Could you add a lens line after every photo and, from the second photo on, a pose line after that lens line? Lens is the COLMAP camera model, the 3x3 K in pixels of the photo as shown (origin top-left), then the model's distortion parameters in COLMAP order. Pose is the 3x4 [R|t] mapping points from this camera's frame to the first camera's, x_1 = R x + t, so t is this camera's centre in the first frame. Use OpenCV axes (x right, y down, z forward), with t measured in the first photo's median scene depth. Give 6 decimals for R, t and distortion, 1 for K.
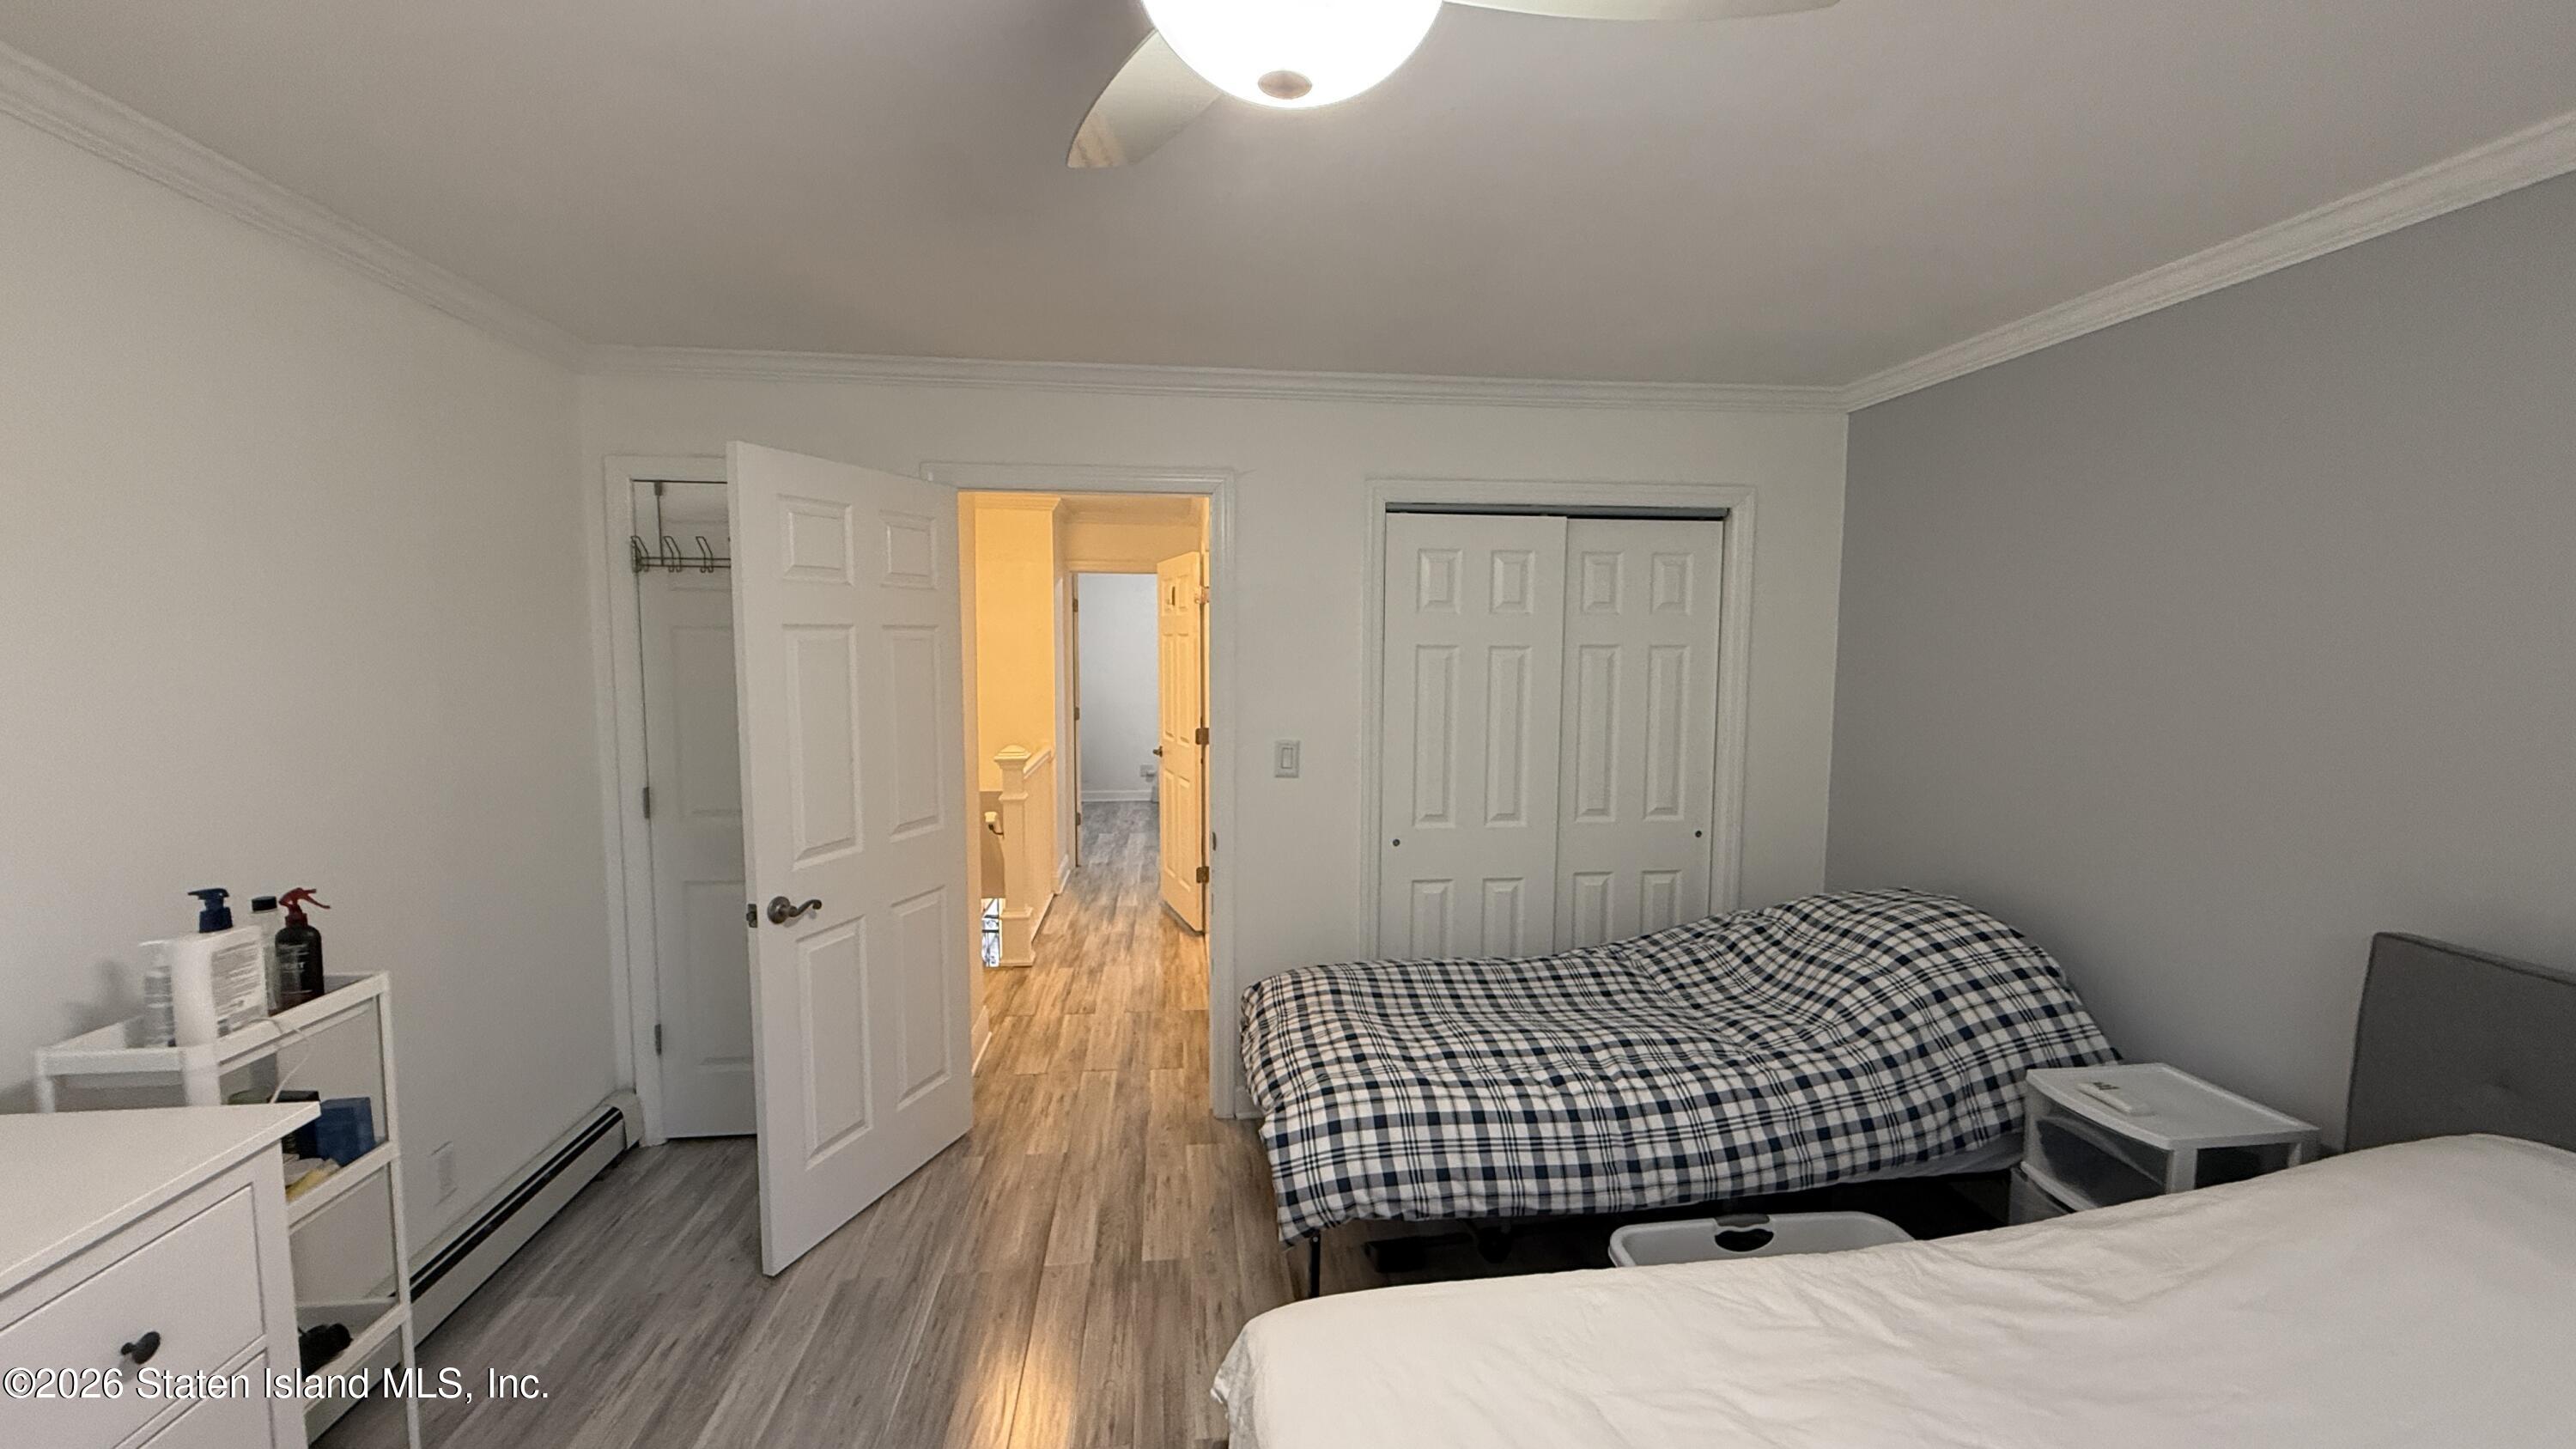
lens RADIAL K [[1032.1, 0, 1291.4], [0, 1032.1, 724.5], [0, 0, 1]] dist [0.002149, 0.000234]
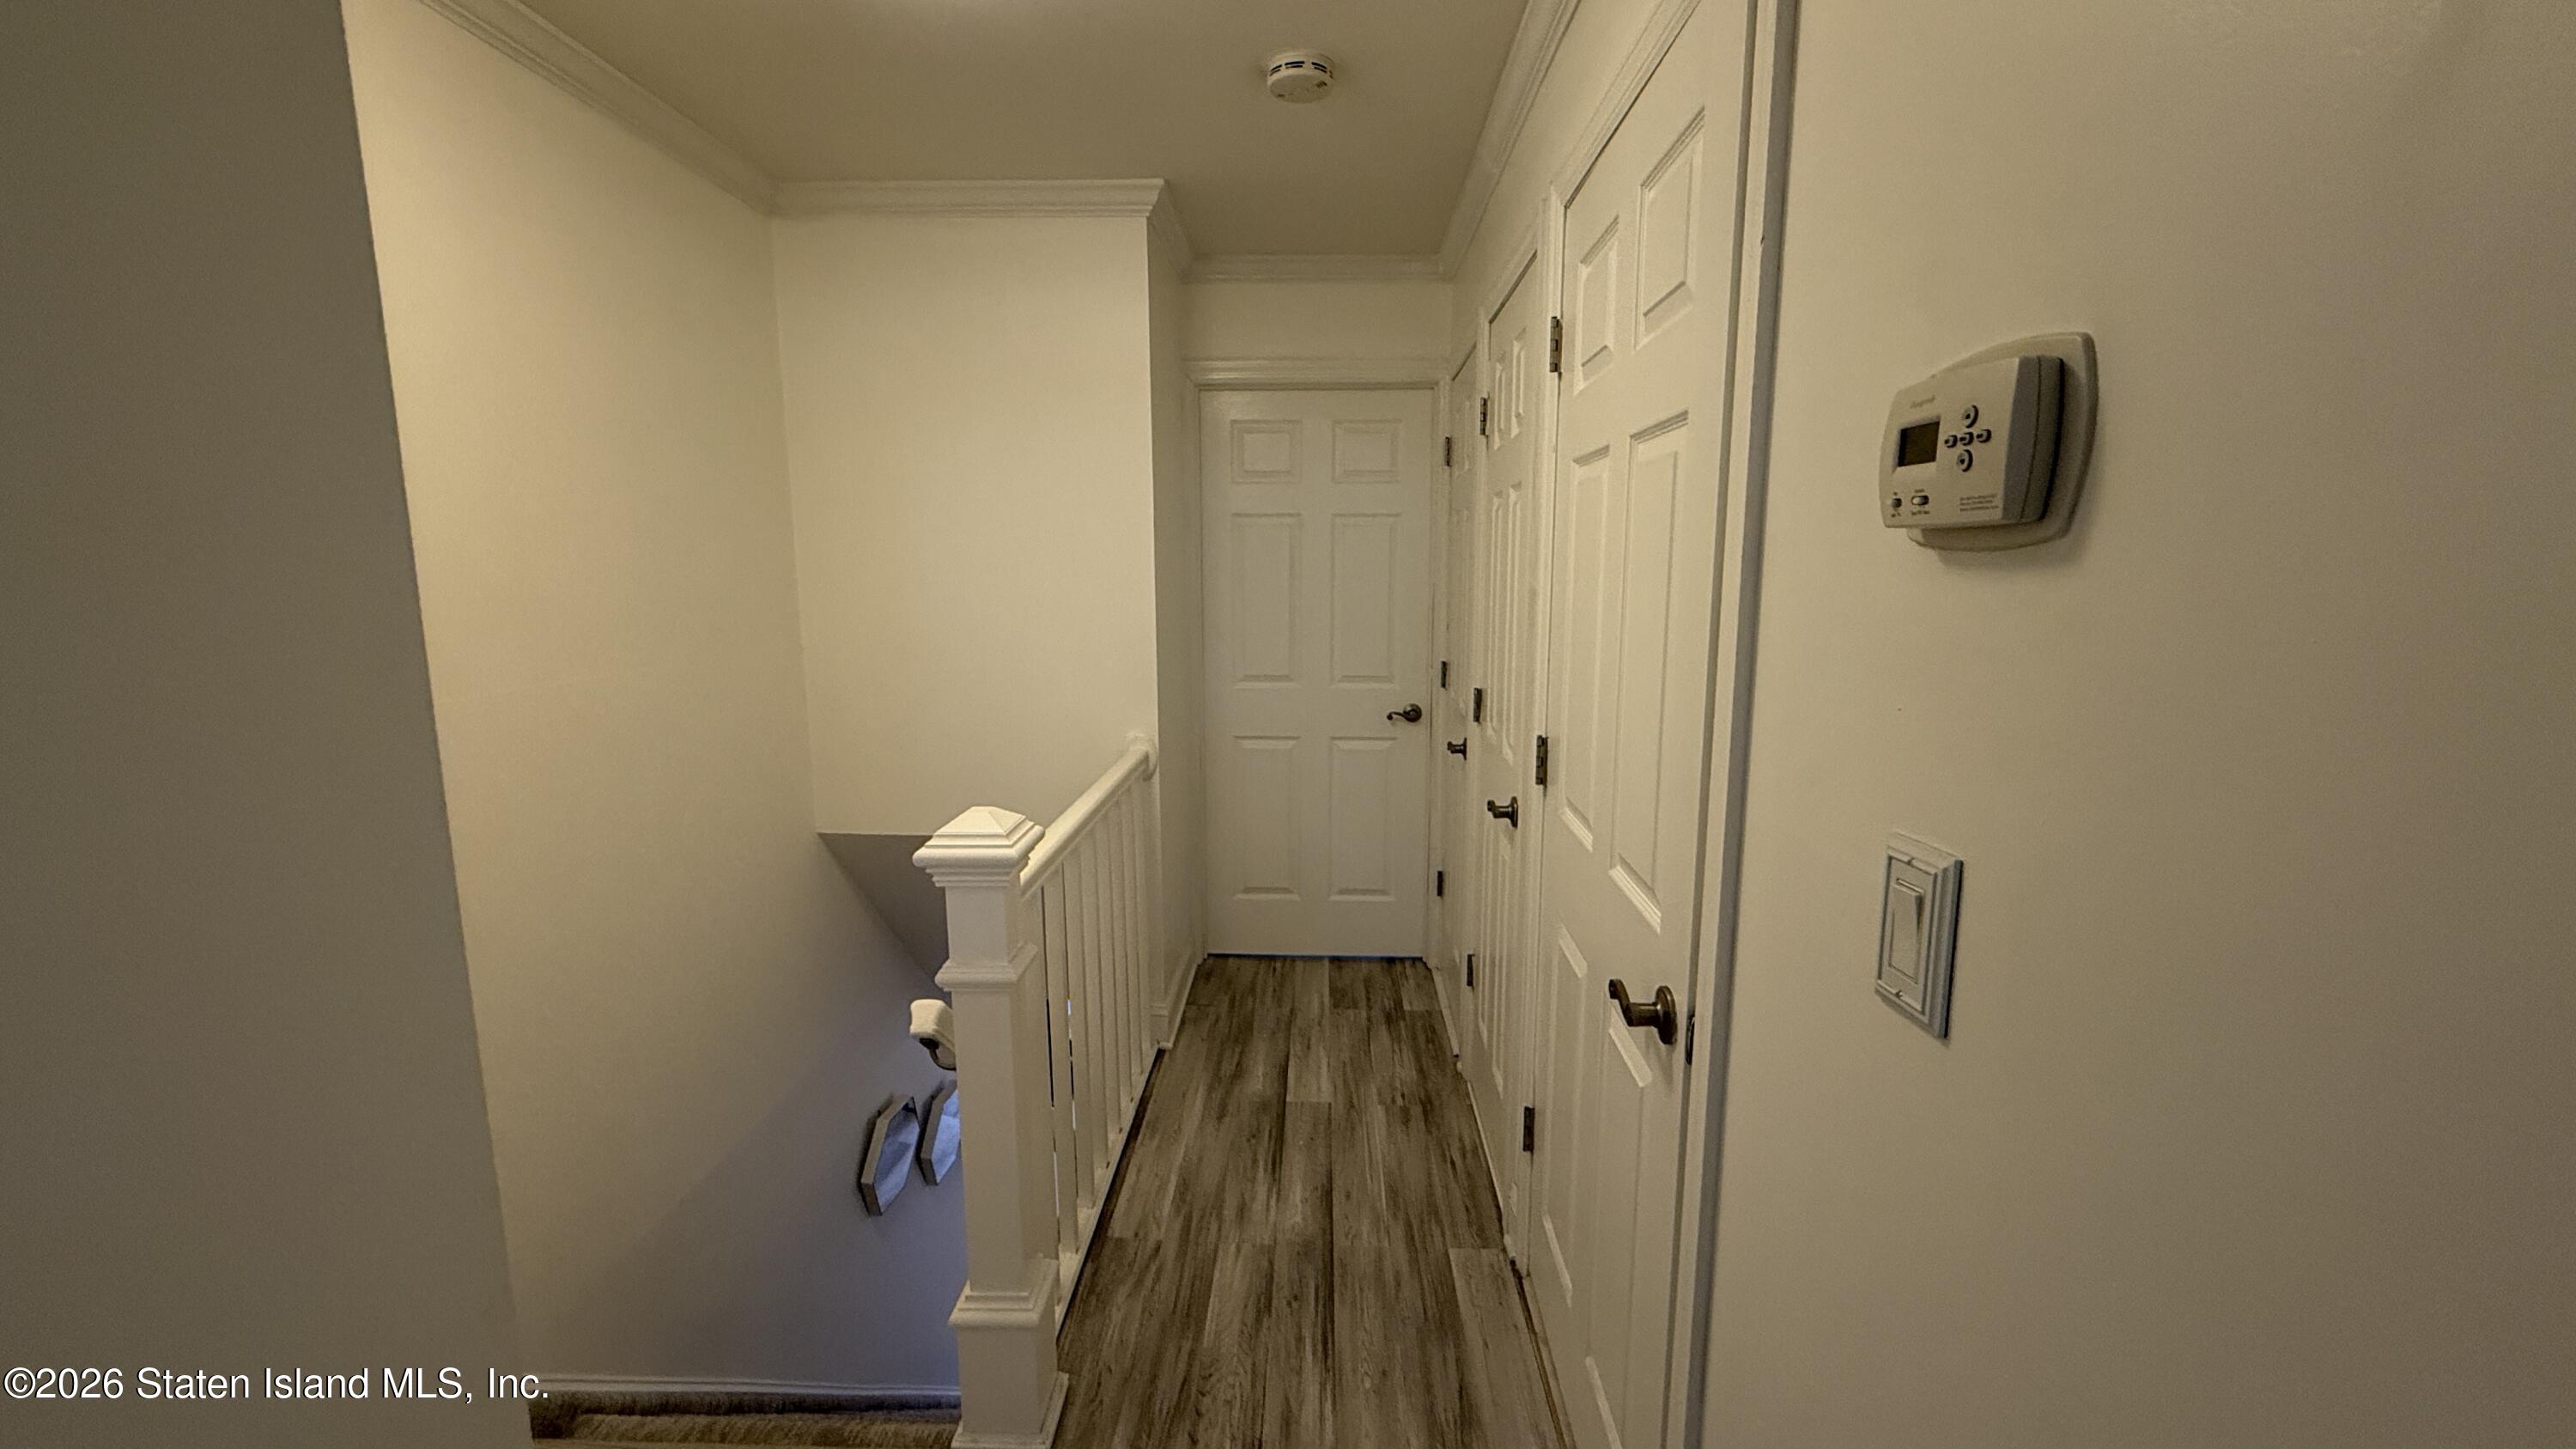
lens RADIAL K [[1032.1, 0, 1291.4], [0, 1032.1, 724.5], [0, 0, 1]] dist [0.002149, 0.000234]
pose [[0.988939, 0.016319, -0.147422, -0.128315], [-0.004379, 0.996708, 0.080957, -0.032462], [0.148258, -0.079416, 0.985755, 0.704612]]
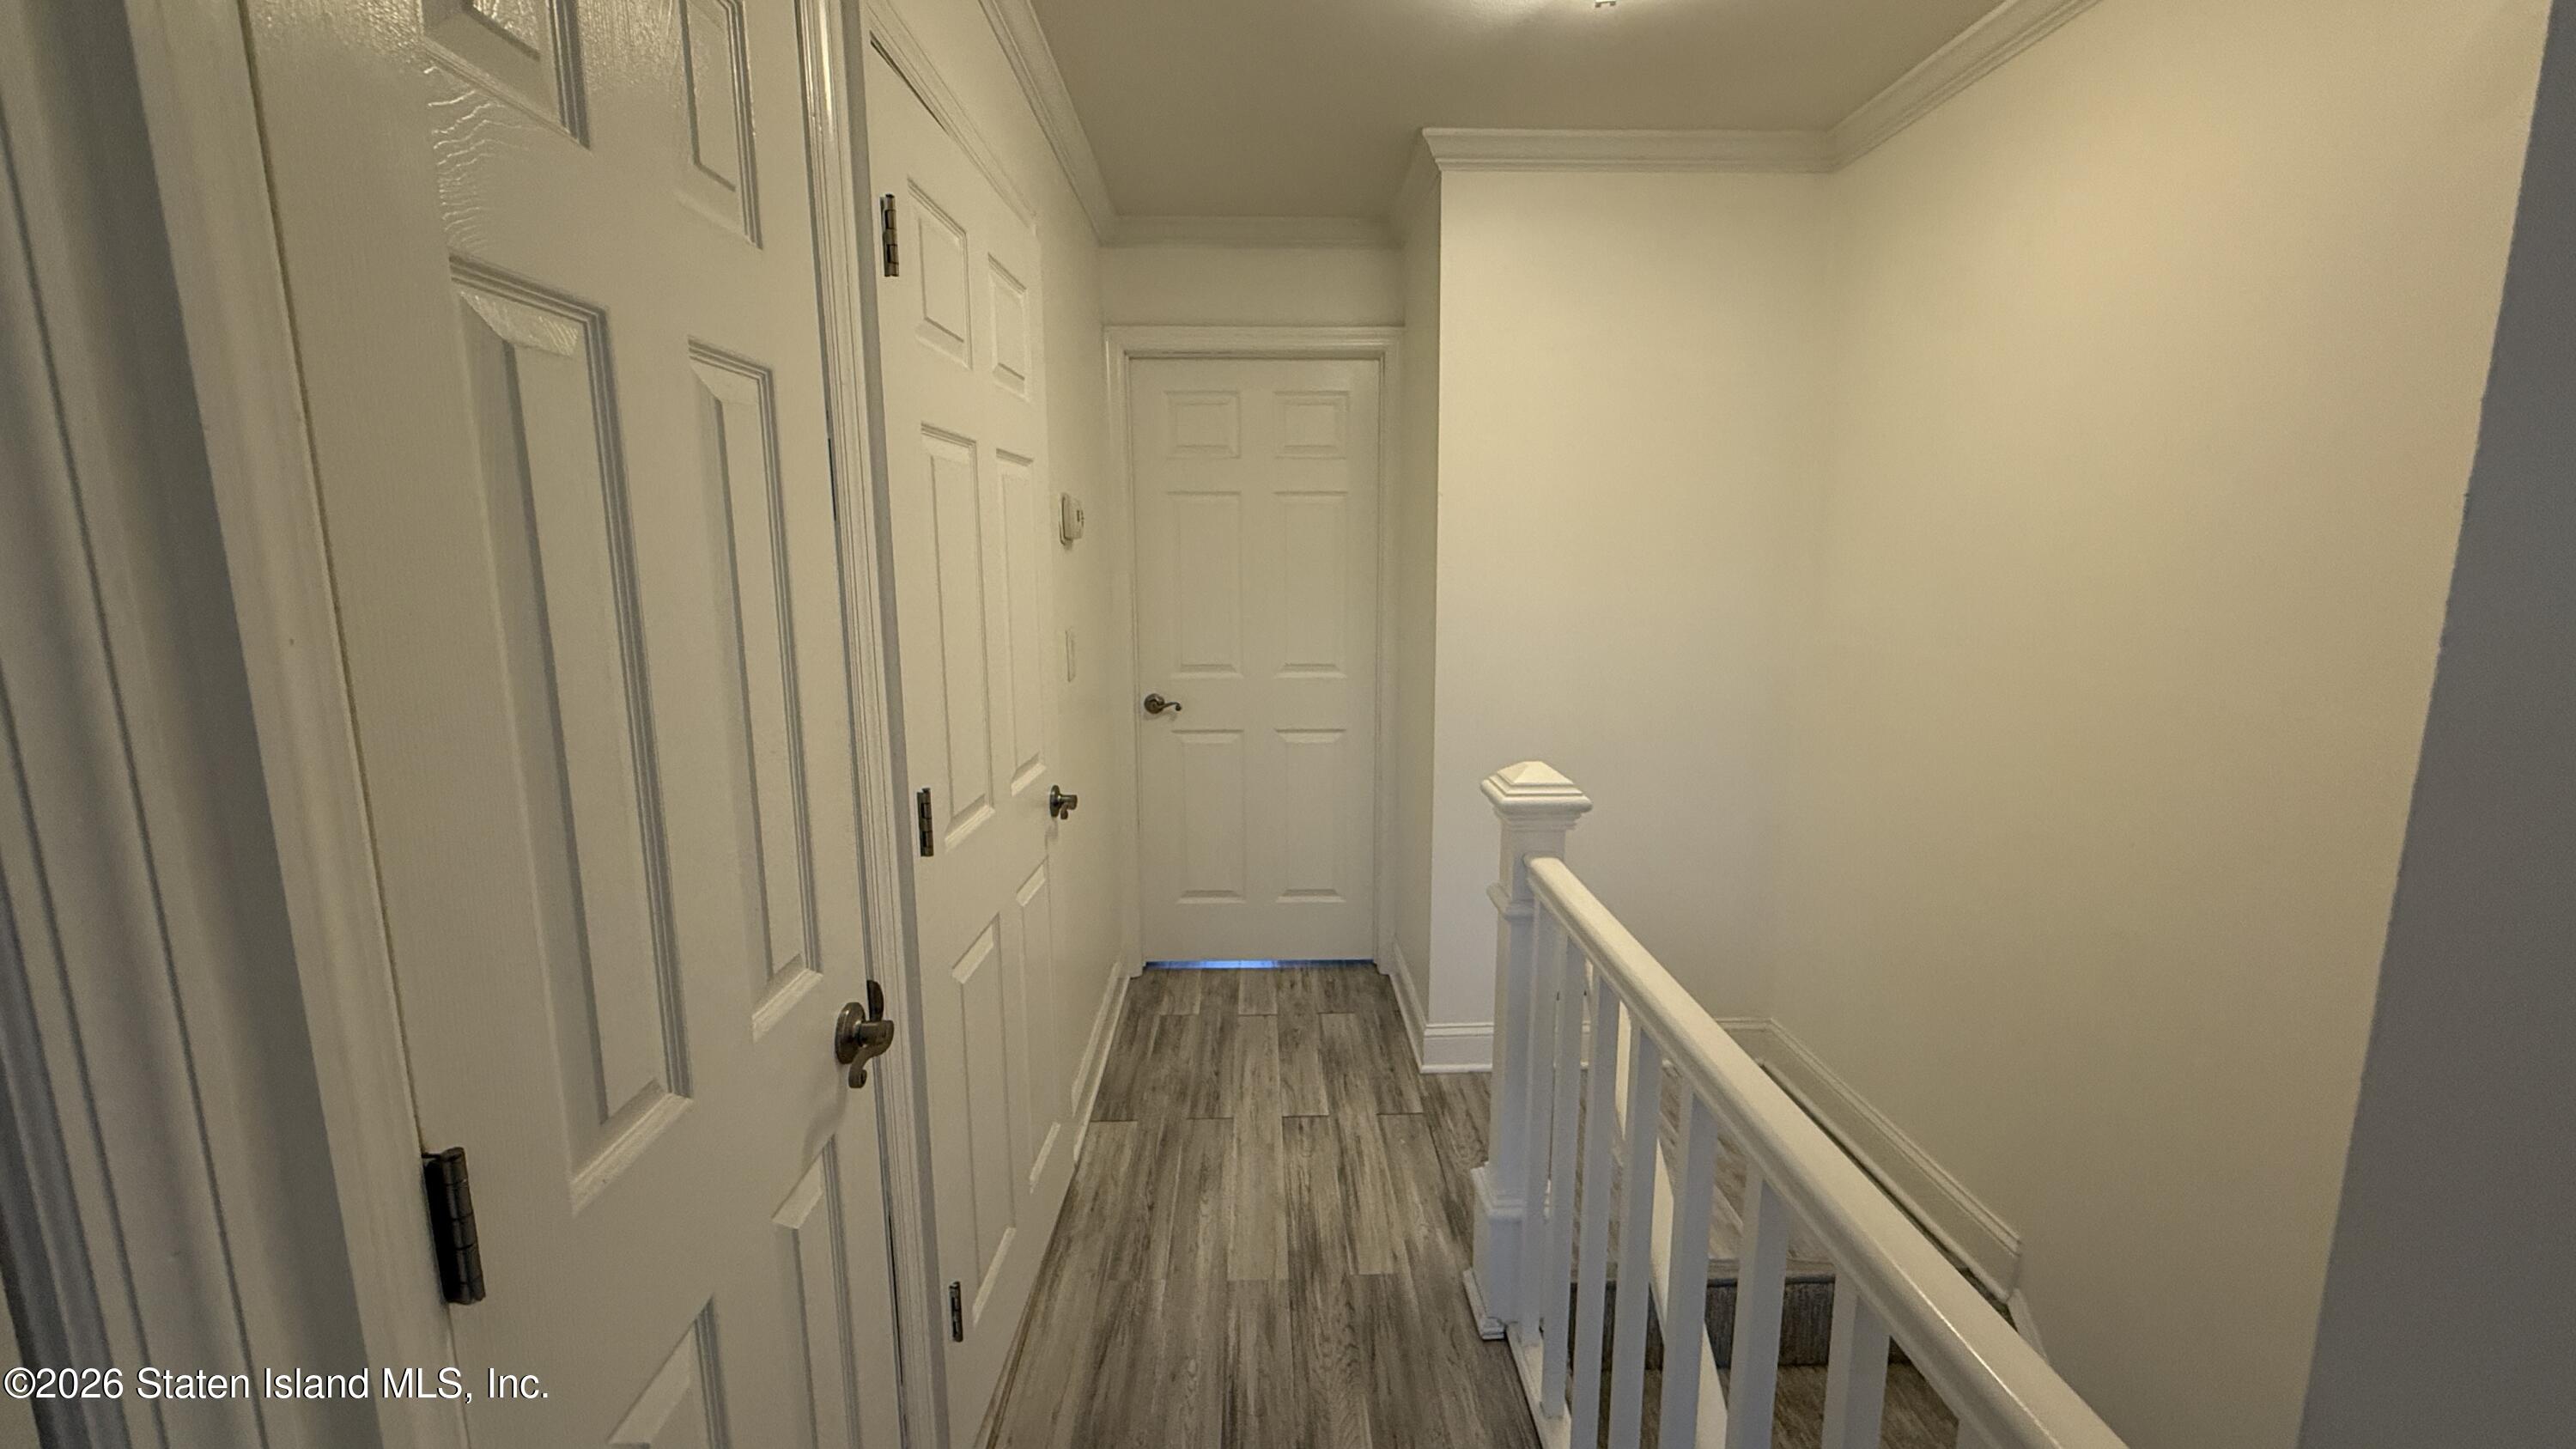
lens RADIAL K [[1032.1, 0, 1291.4], [0, 1032.1, 724.5], [0, 0, 1]] dist [0.002149, 0.000234]
pose [[-0.996542, -0.020023, 0.080637, -0.213769], [0.001184, 0.967008, 0.254744, -0.086070], [-0.083077, 0.253959, -0.963641, 1.357756]]
